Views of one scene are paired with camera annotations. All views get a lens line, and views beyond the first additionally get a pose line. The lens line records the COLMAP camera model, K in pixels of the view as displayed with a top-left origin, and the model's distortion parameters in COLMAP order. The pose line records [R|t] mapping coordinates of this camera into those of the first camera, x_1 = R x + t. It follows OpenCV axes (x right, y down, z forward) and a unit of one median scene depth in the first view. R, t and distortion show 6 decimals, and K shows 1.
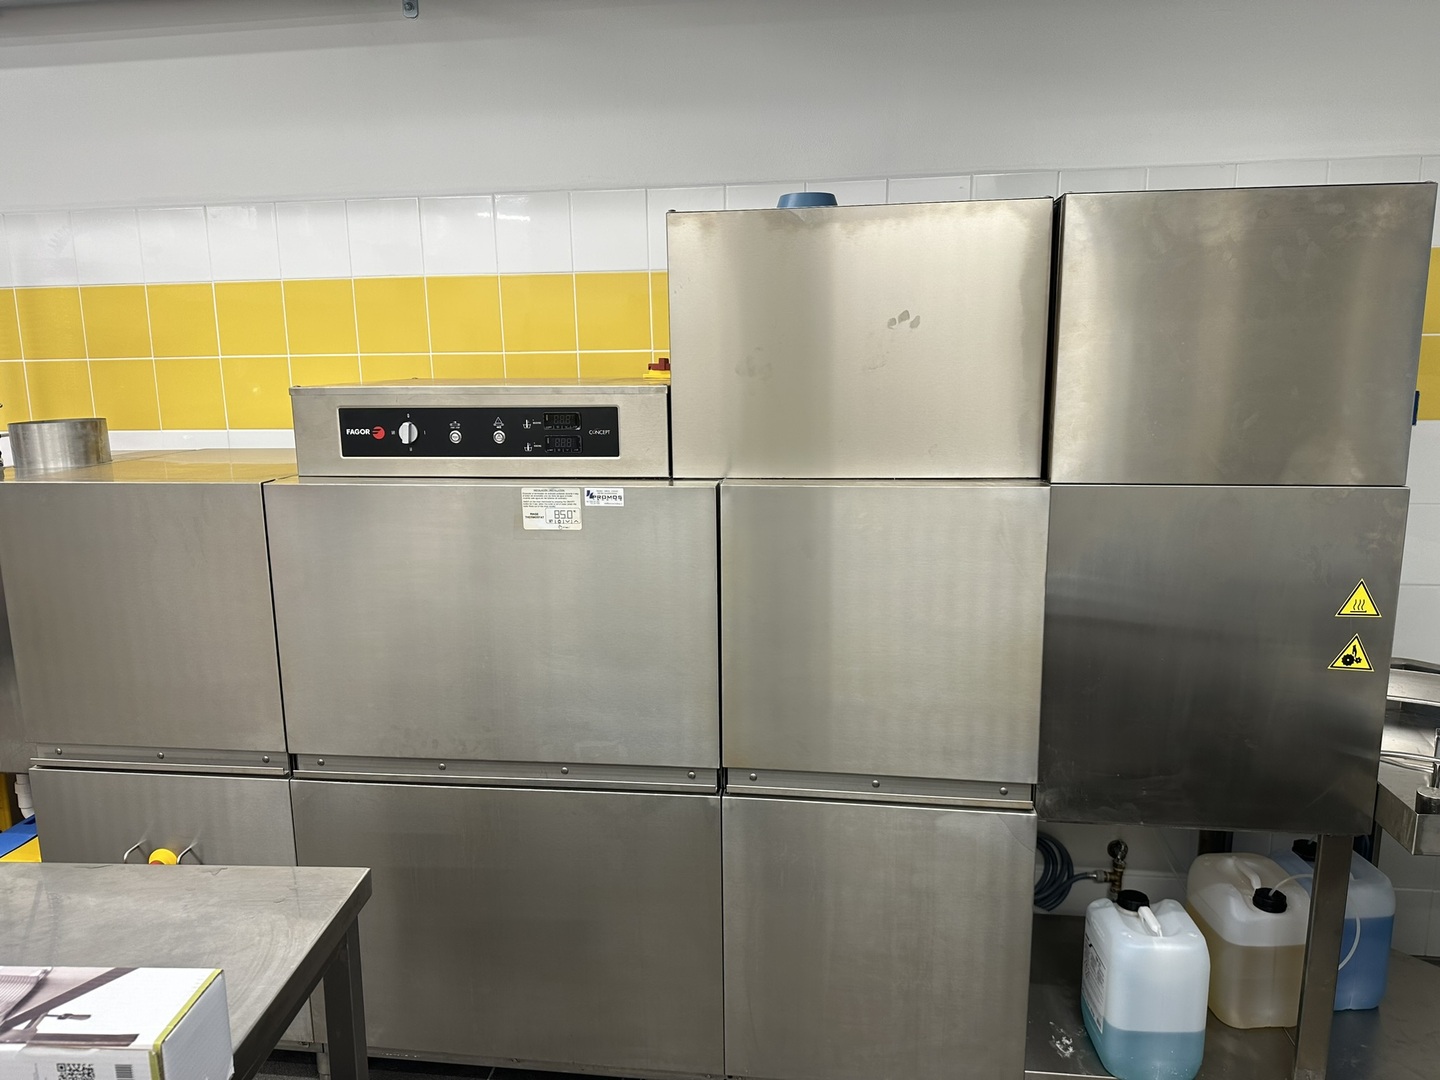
lens RADIAL K [[1011.6, 0, 726.8], [0, 1011.6, 527.0], [0, 0, 1]] dist [0.061071, -0.072643]
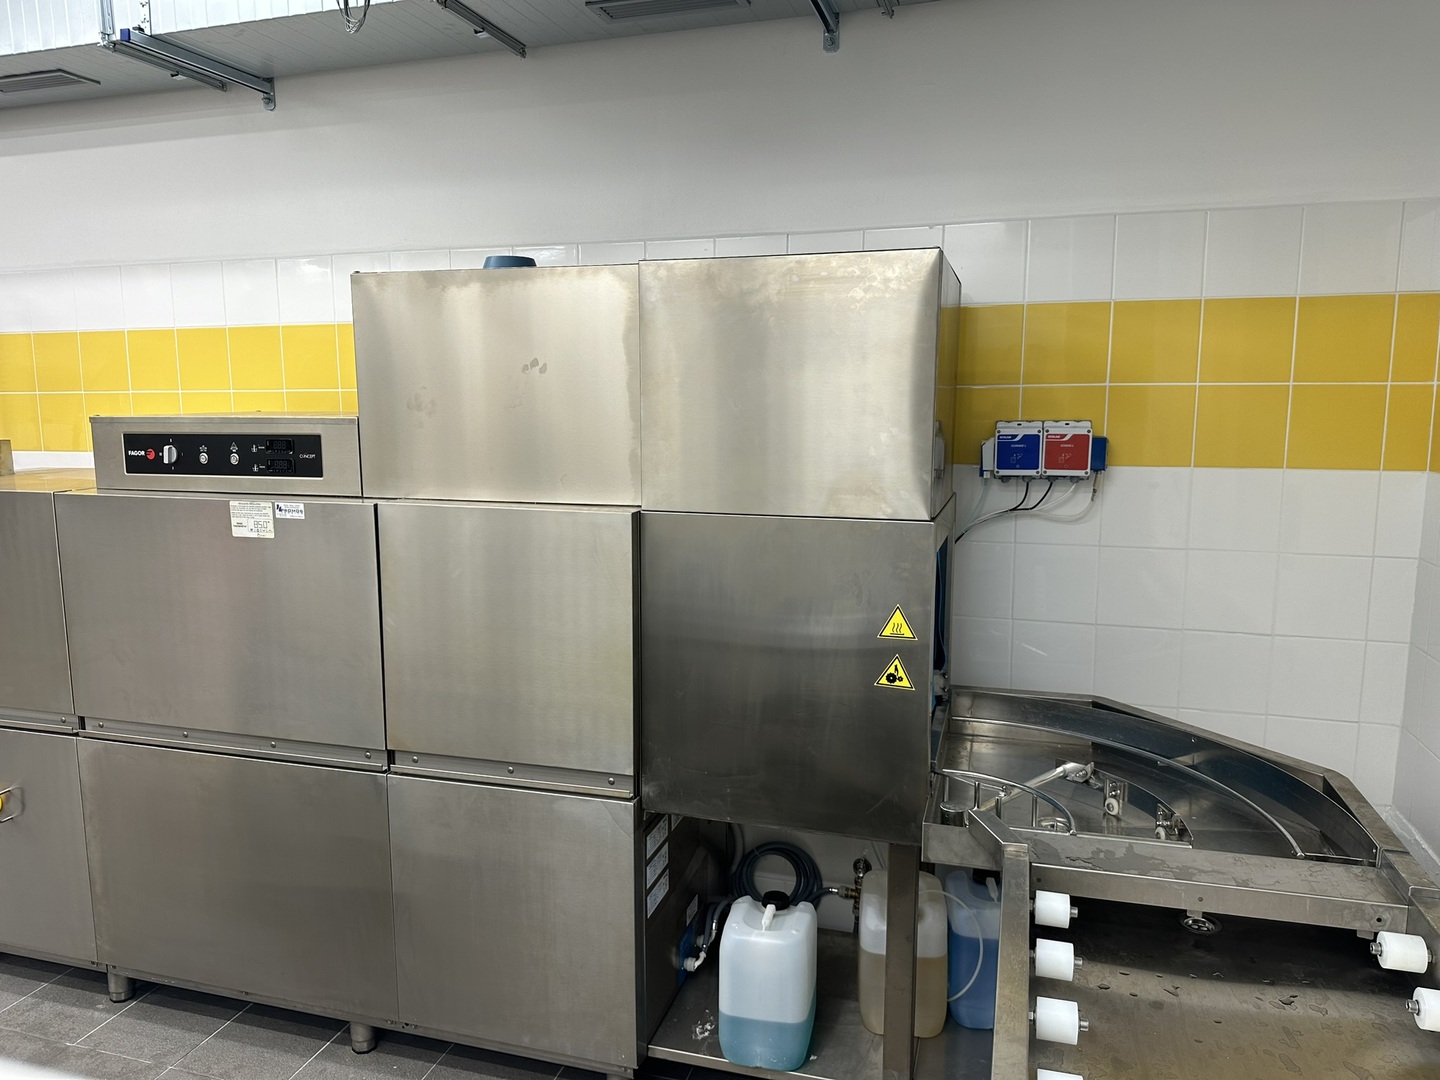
lens RADIAL K [[1011.6, 0, 710.2], [0, 1011.6, 529.7], [0, 0, 1]] dist [0.061071, -0.072643]
pose [[0.987209, 0.032583, -0.156067, 0.546940], [-0.038409, 0.998668, -0.034459, 0.014755], [0.154736, 0.040013, 0.987145, -0.103139]]
